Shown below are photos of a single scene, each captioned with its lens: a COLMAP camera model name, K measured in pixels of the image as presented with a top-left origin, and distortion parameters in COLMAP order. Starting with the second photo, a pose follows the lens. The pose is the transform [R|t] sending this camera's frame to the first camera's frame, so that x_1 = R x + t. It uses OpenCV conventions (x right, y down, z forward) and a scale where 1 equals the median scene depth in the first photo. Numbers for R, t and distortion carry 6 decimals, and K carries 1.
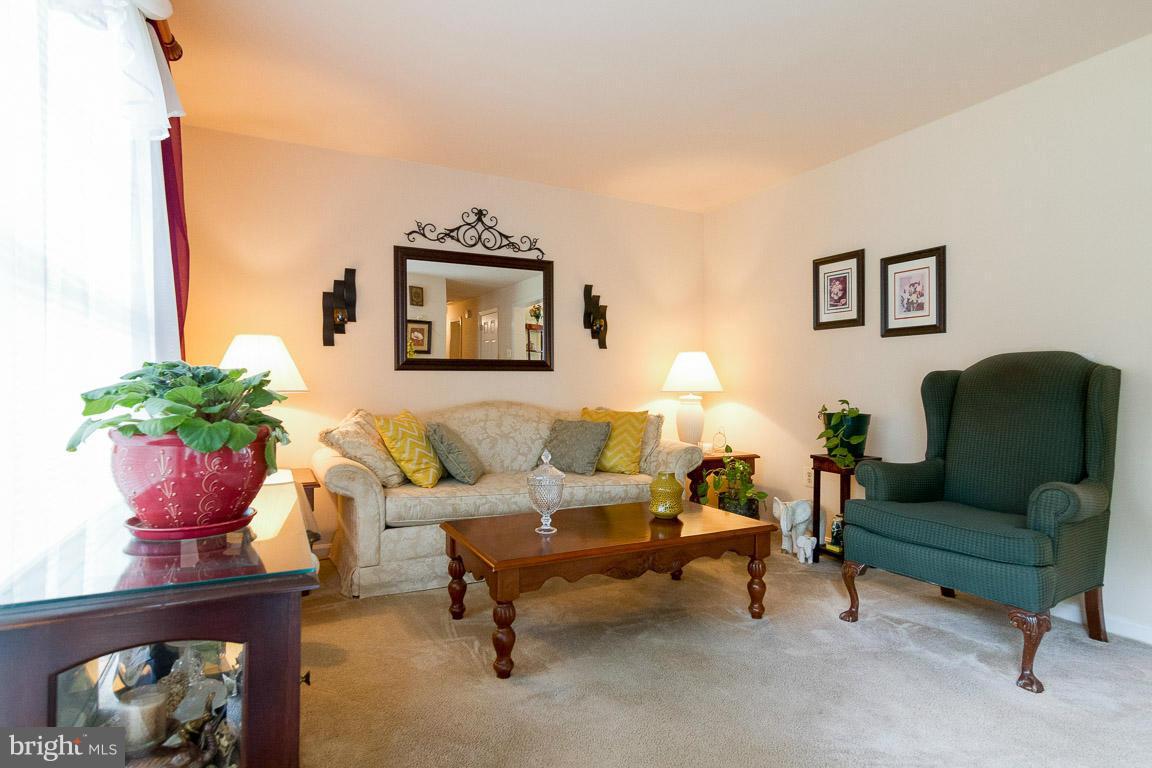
lens RADIAL K [[620.6, 0, 581.8], [0, 620.6, 386.5], [0, 0, 1]] dist [-0.005308, 0.000145]
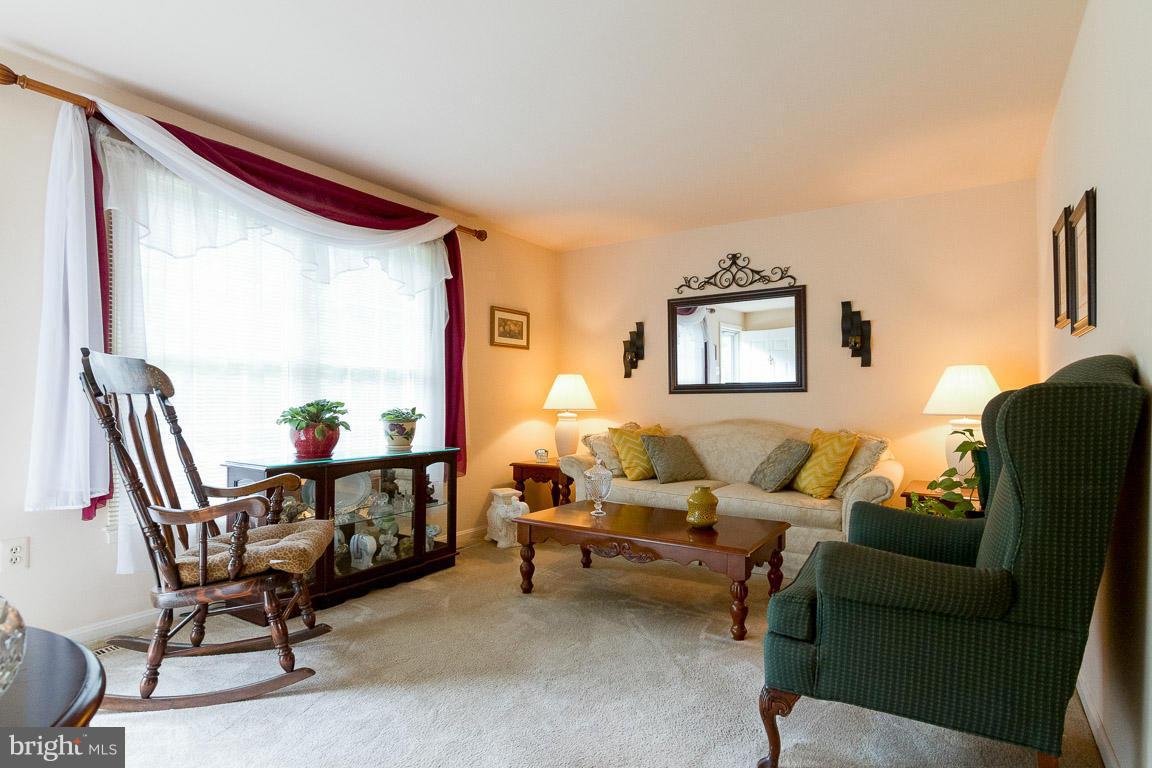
lens RADIAL K [[620.6, 0, 586.9], [0, 620.6, 389.6], [0, 0, 1]] dist [-0.005308, 0.000145]
pose [[0.482013, -0.021723, -0.875895, 0.729097], [-0.002879, 0.999648, -0.026377, -0.001053], [0.876159, 0.015236, 0.481781, 0.208814]]
